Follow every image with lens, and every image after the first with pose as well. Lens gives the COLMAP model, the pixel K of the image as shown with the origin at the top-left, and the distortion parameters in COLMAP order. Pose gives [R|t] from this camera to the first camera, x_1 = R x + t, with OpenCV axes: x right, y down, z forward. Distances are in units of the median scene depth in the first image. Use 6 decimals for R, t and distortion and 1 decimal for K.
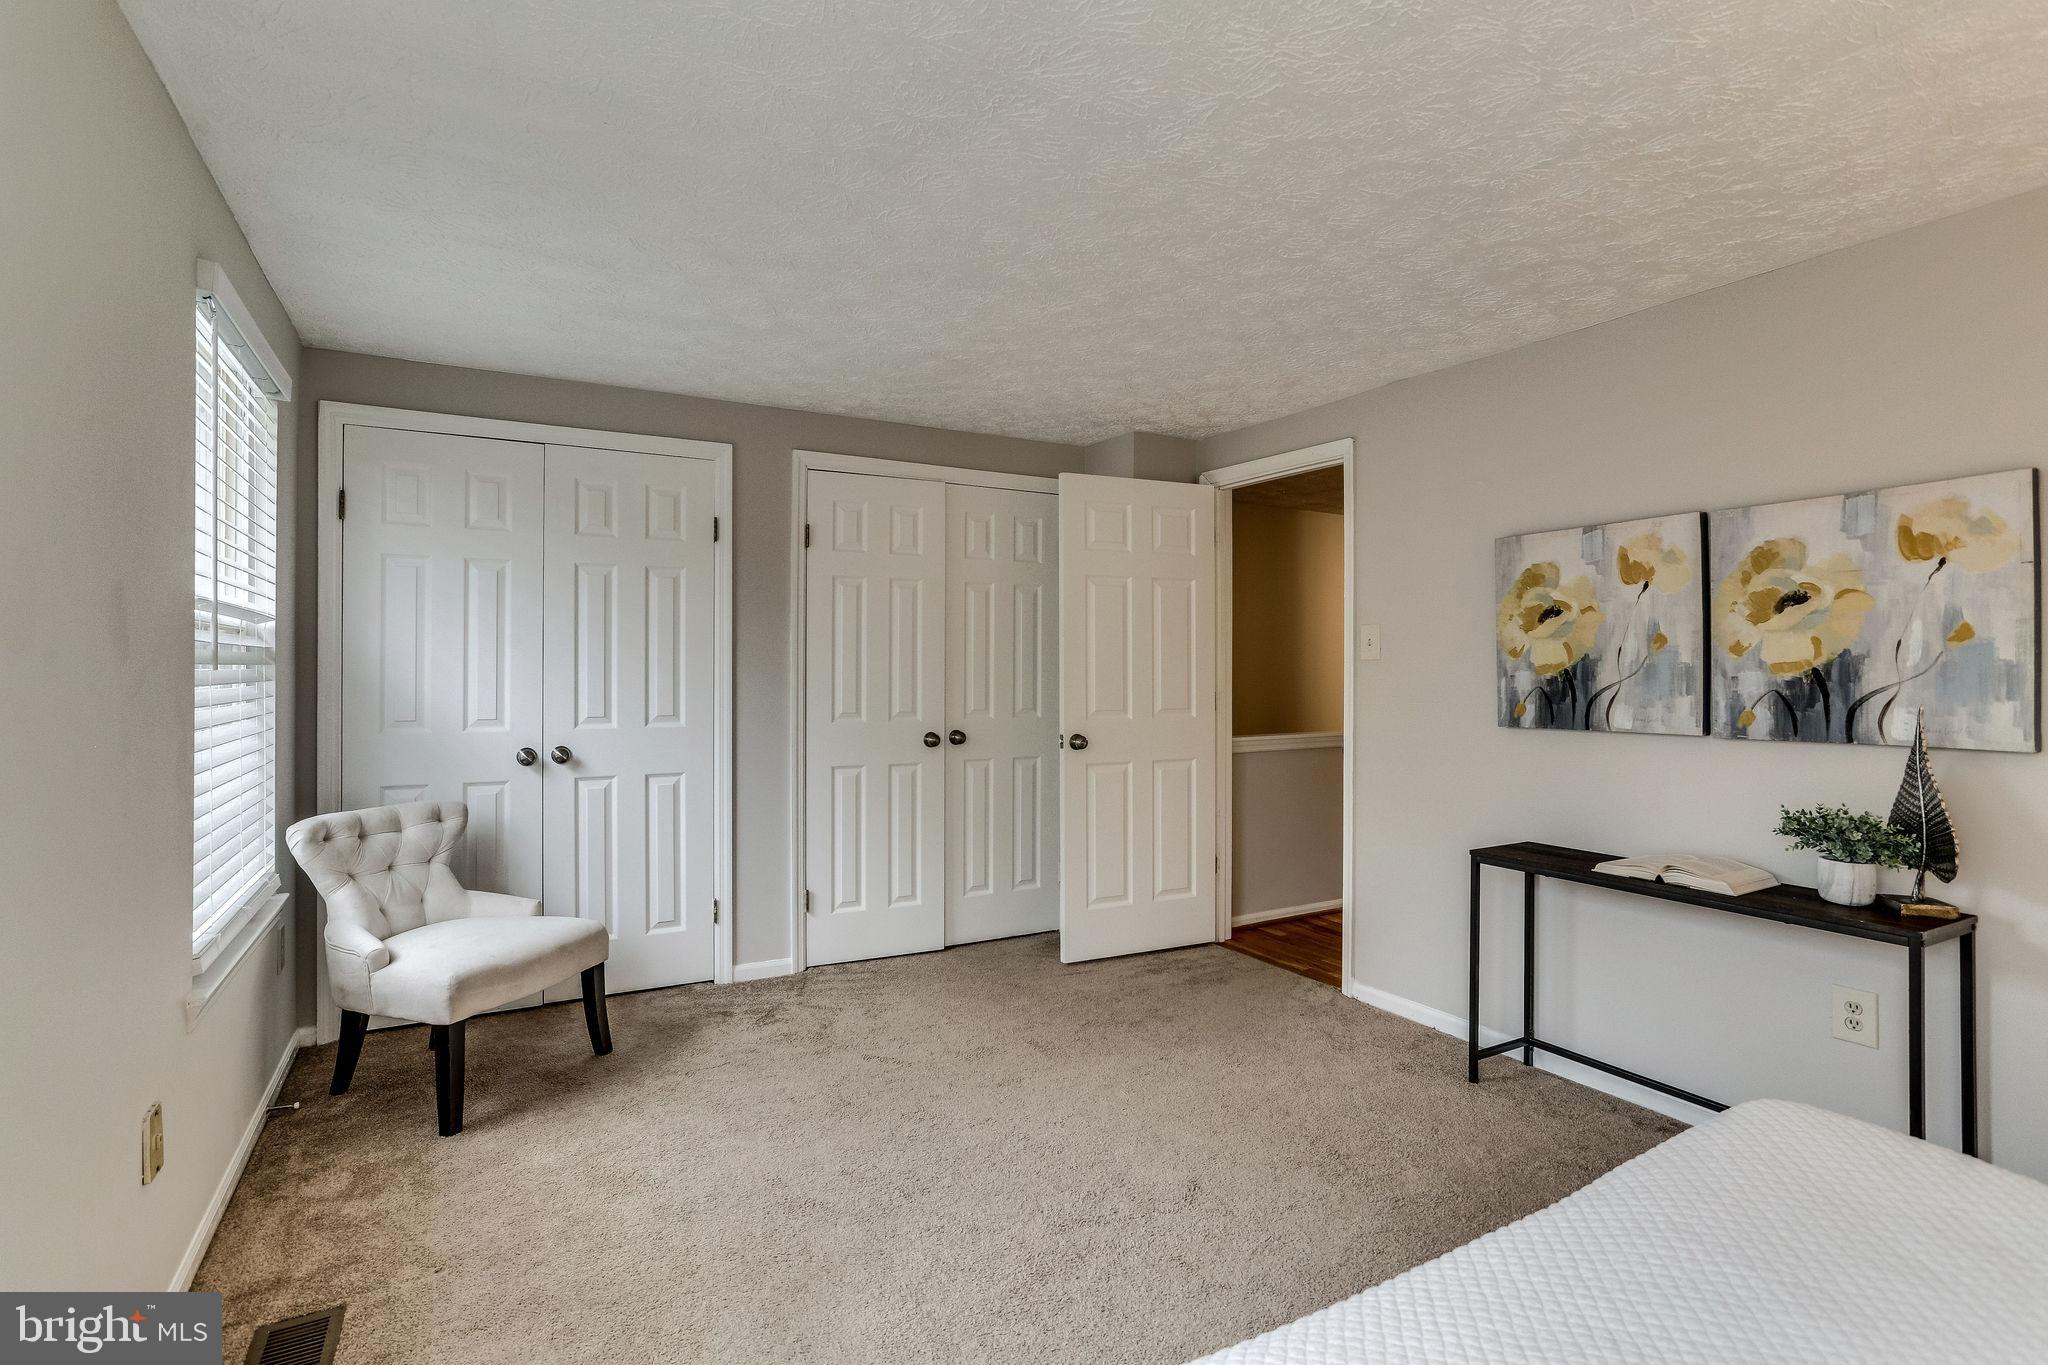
lens RADIAL K [[977.1, 0, 1021.2], [0, 977.1, 655.6], [0, 0, 1]] dist [-0.029459, 0.006204]
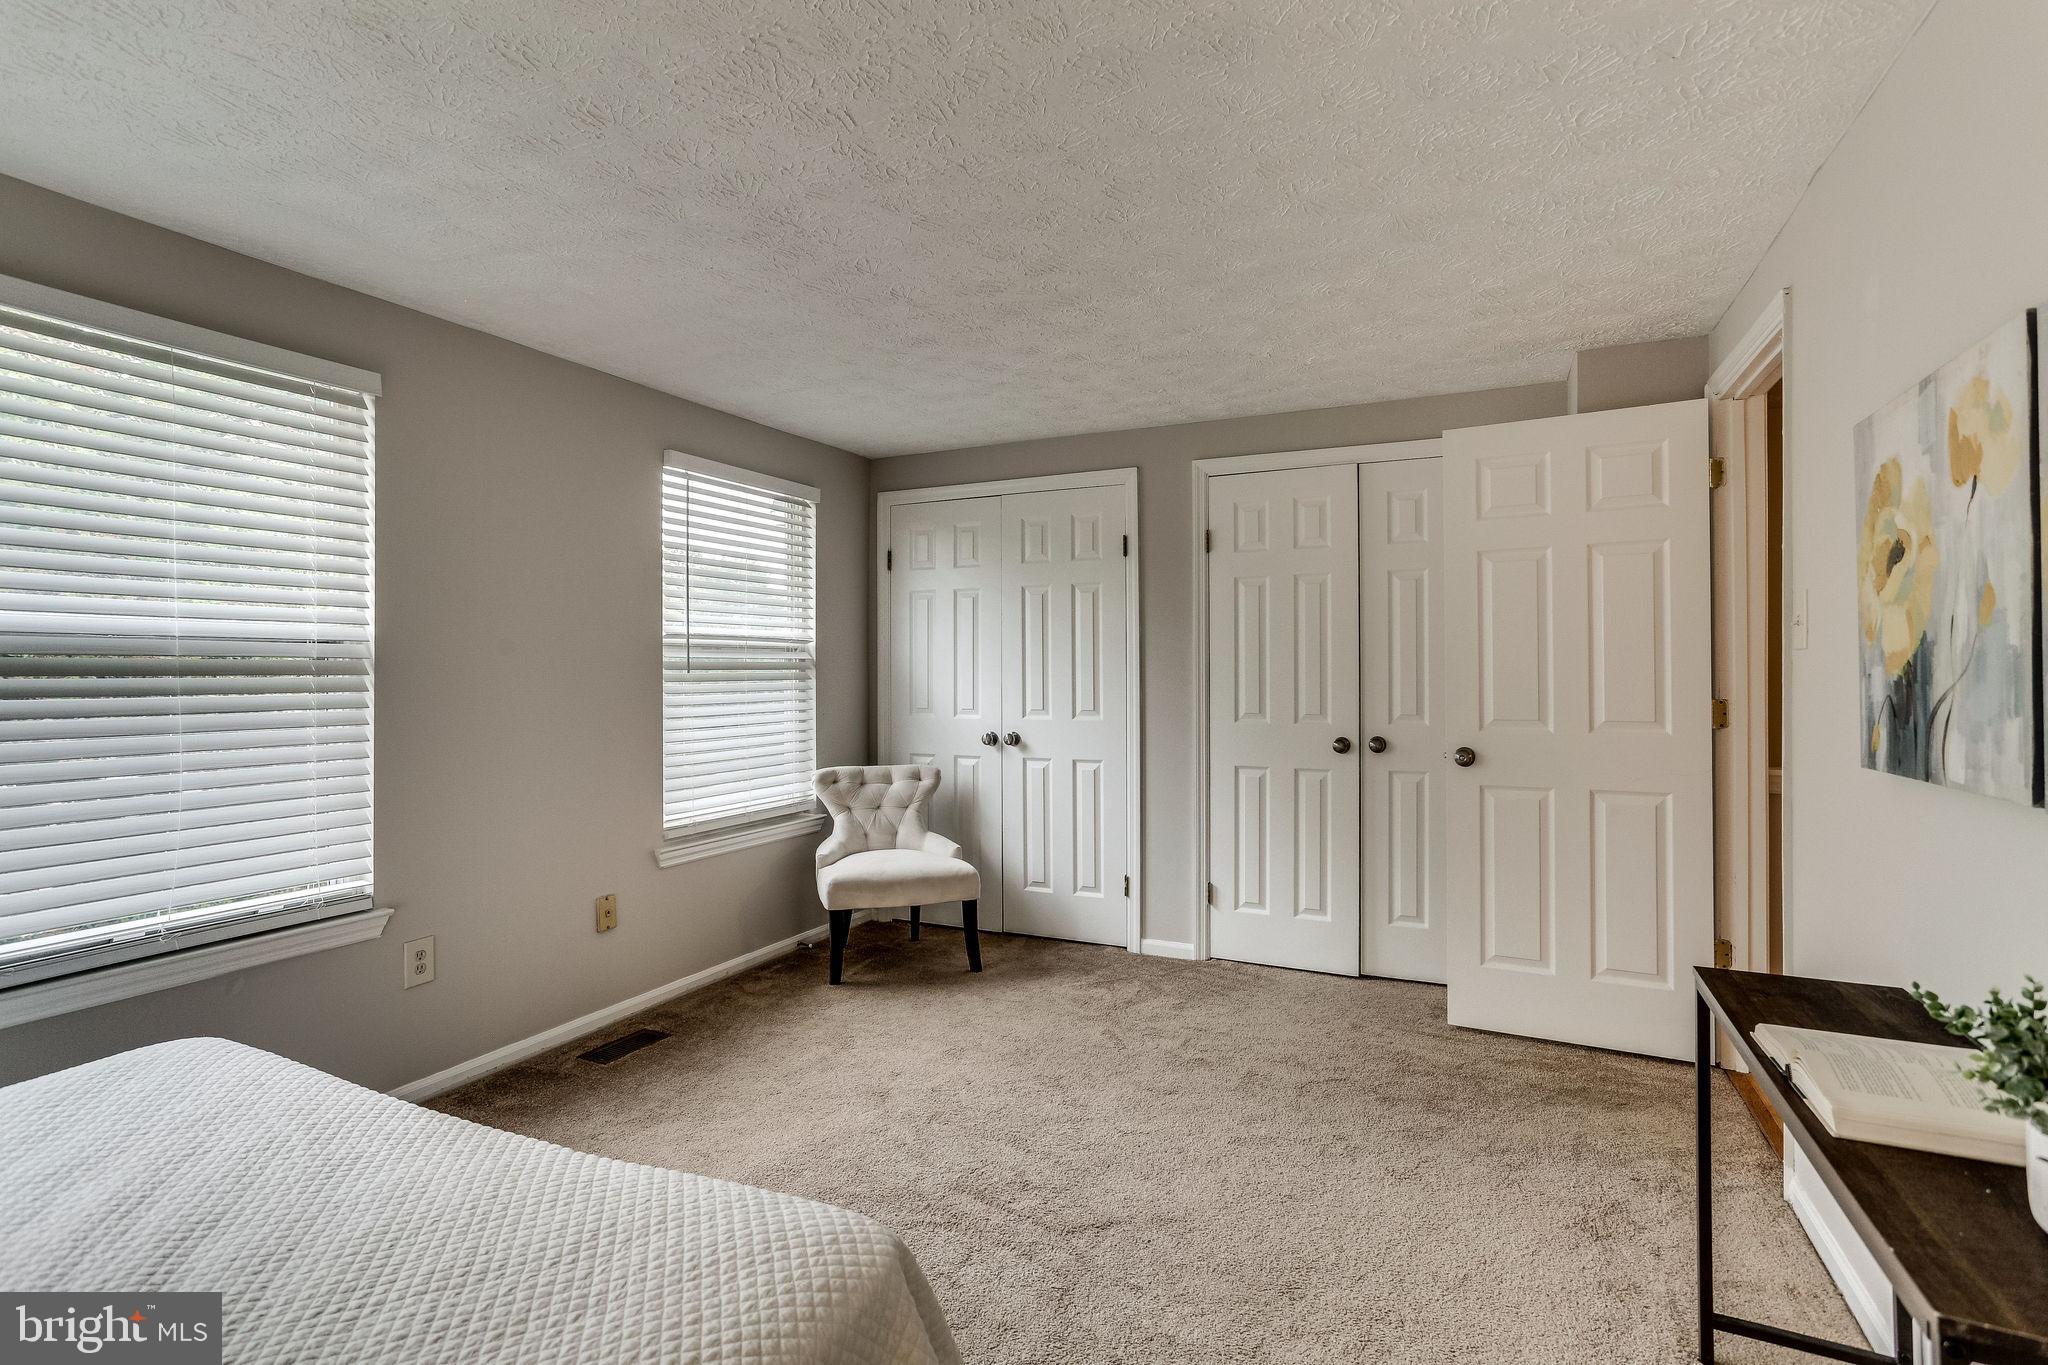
lens RADIAL K [[977.1, 0, 1005.6], [0, 977.1, 664.2], [0, 0, 1]] dist [-0.029459, 0.006204]
pose [[0.582773, -0.010468, -0.812567, 0.708646], [0.016044, 0.999870, -0.001374, 0.008053], [0.812476, -0.012236, 0.582866, 0.315901]]
